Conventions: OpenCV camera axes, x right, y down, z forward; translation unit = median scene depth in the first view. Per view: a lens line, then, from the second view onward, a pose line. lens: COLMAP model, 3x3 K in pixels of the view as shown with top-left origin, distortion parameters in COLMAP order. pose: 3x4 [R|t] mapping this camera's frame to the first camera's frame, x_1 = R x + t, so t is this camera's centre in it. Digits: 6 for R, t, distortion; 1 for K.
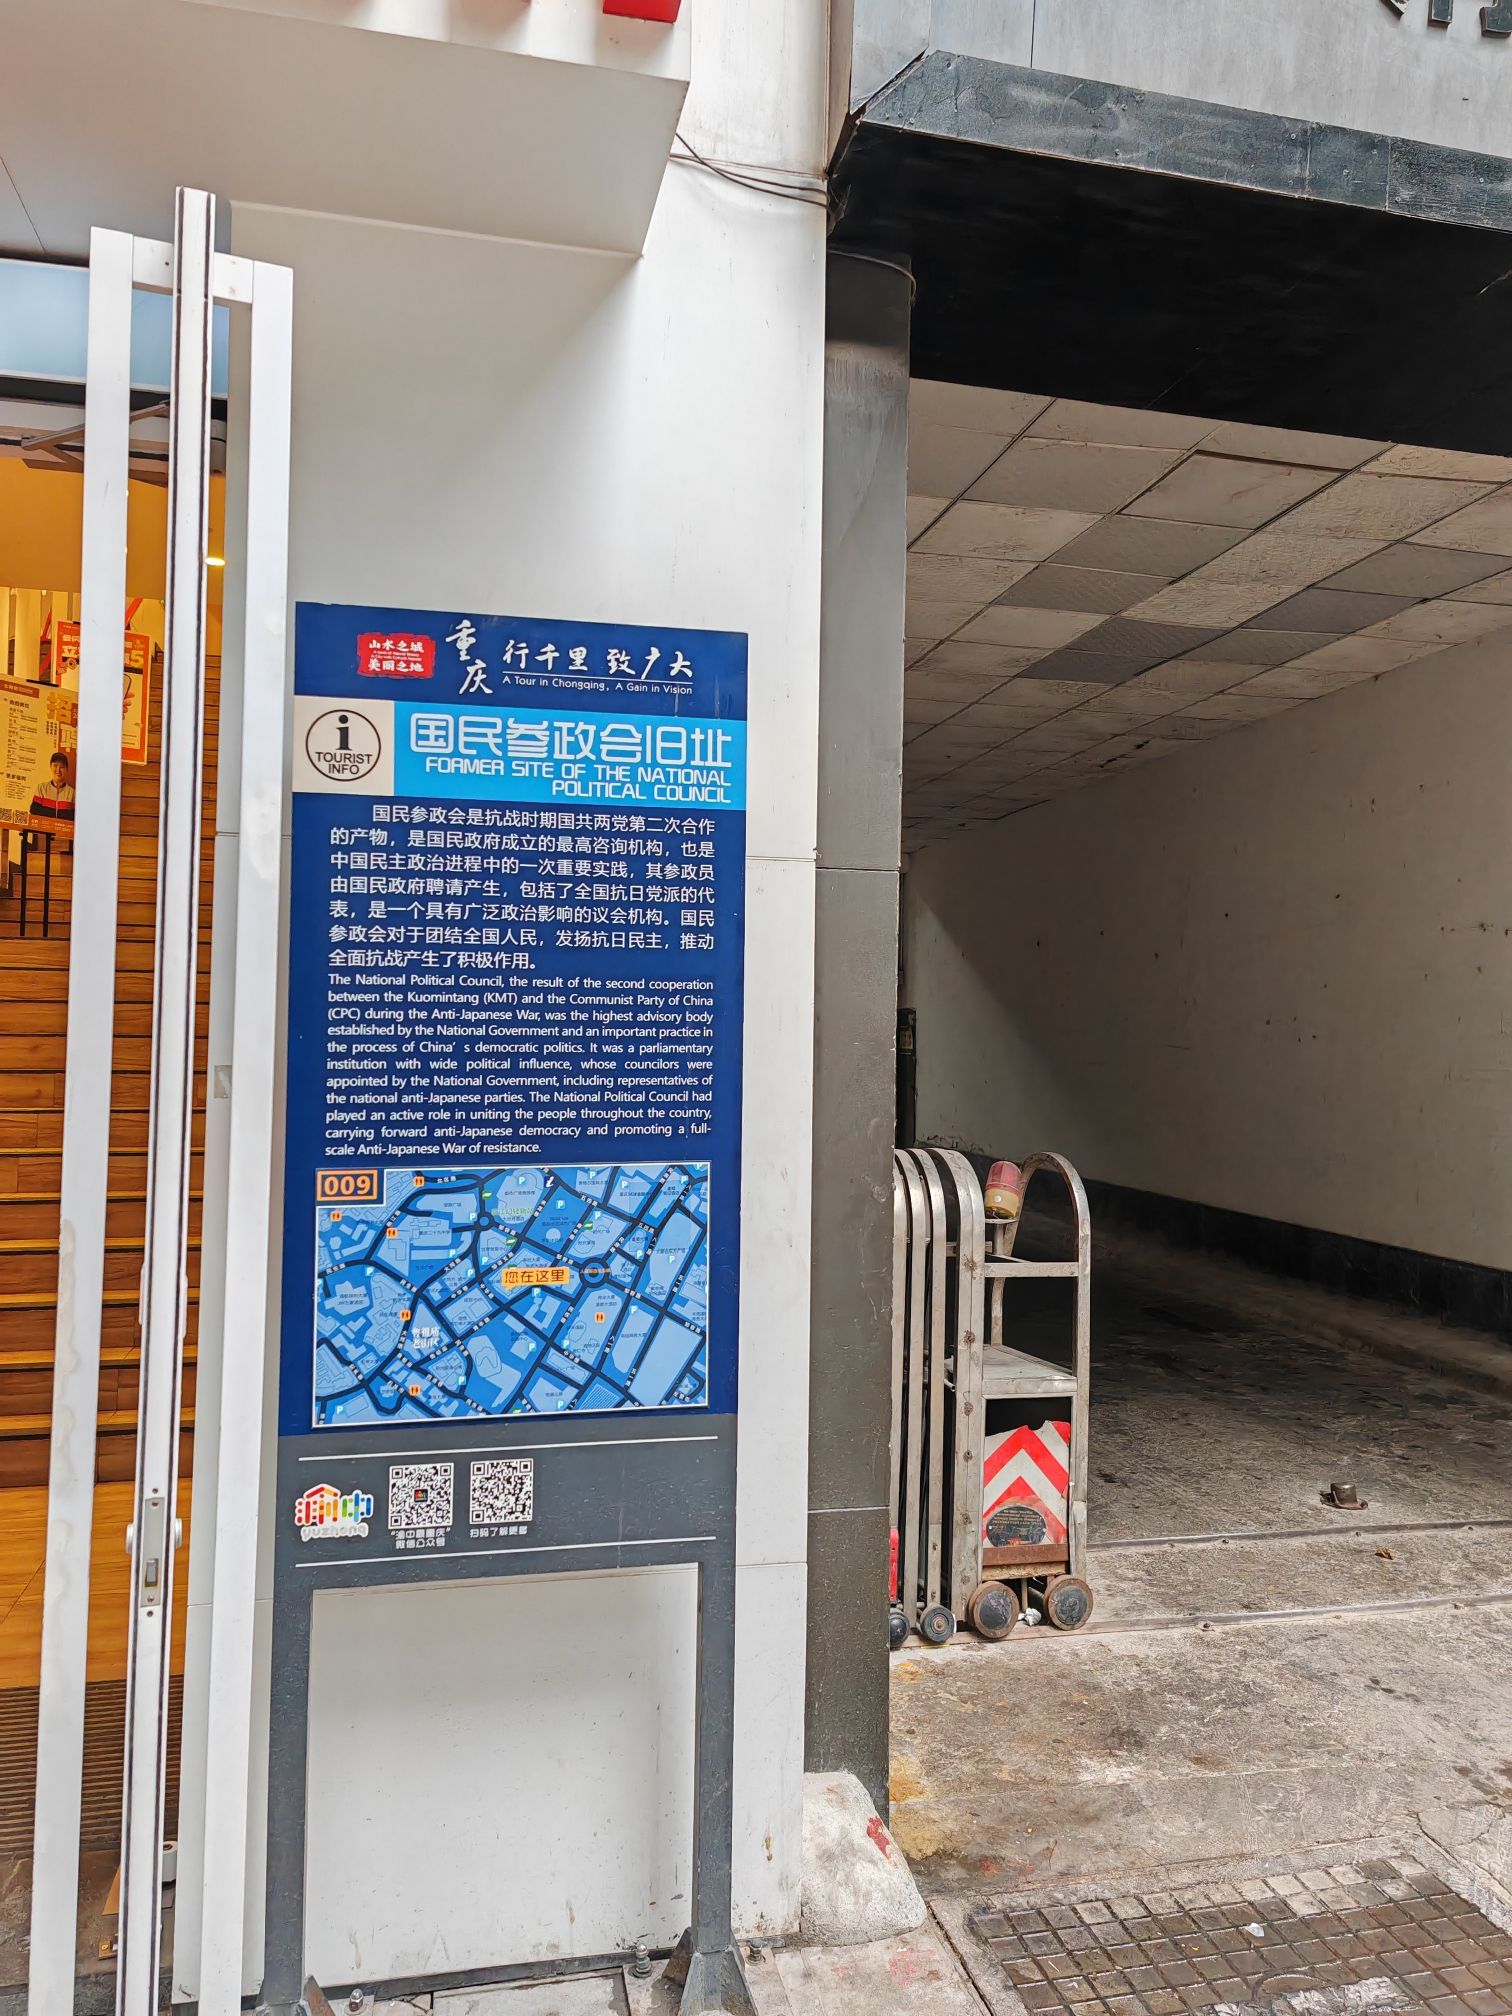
lens RADIAL K [[1485.2, 0, 756.7], [0, 1485.2, 943.1], [0, 0, 1]] dist [0.009057, -0.023848]
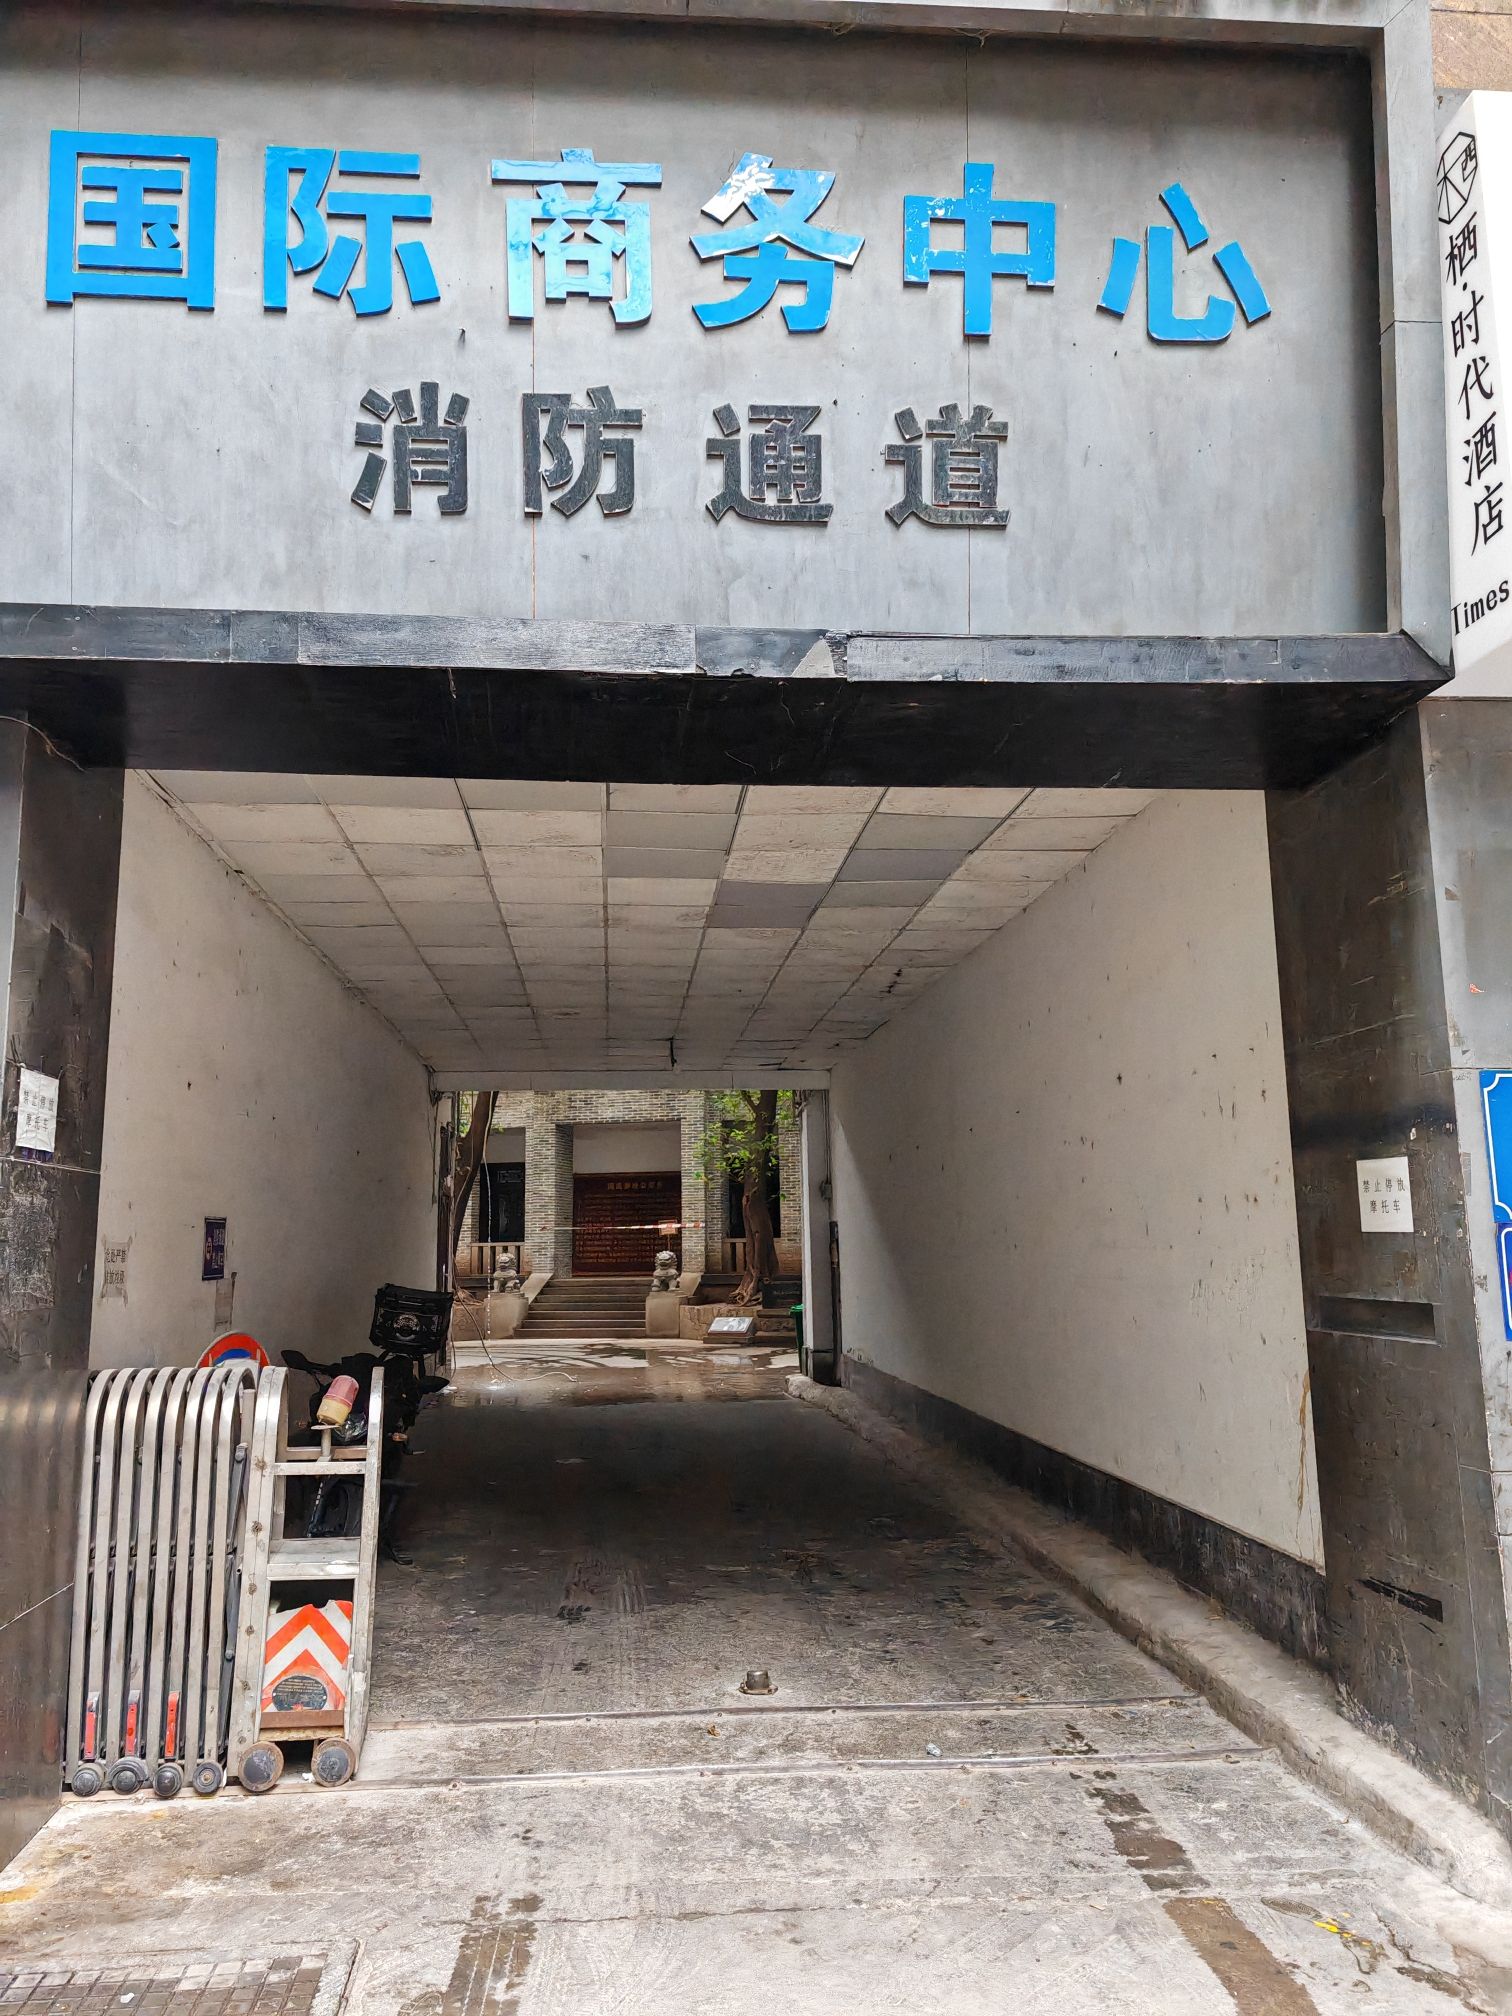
lens RADIAL K [[1485.2, 0, 756.7], [0, 1485.2, 943.1], [0, 0, 1]] dist [0.009057, -0.023848]
pose [[0.991395, -0.055551, -0.118535, 0.712031], [0.038608, 0.989296, -0.140721, -0.017050], [0.125084, 0.134933, 0.982928, -0.194921]]
